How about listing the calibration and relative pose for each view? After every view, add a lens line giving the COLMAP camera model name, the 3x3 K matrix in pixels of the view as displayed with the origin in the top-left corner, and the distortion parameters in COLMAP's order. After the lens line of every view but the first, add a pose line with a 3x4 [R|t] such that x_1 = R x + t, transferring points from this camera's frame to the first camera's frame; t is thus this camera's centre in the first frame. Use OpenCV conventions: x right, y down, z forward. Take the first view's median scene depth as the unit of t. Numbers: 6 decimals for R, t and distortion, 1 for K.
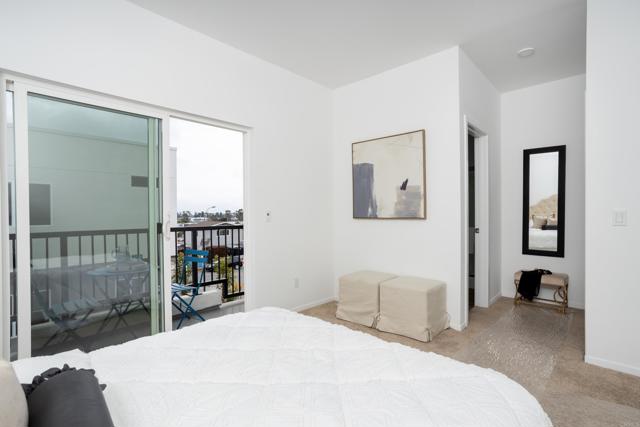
lens RADIAL K [[311.0, 0, 319.9], [0, 311.0, 212.6], [0, 0, 1]] dist [0.002203, 0.002754]
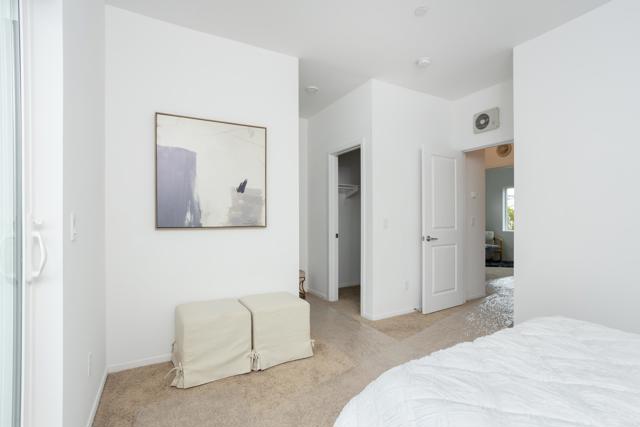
lens RADIAL K [[311.0, 0, 317.5], [0, 311.0, 216.0], [0, 0, 1]] dist [0.002203, 0.002754]
pose [[0.335137, -0.002287, 0.942167, -0.442334], [-0.007523, 0.999959, 0.005103, -0.016434], [-0.942140, -0.008798, 0.335106, 0.530121]]
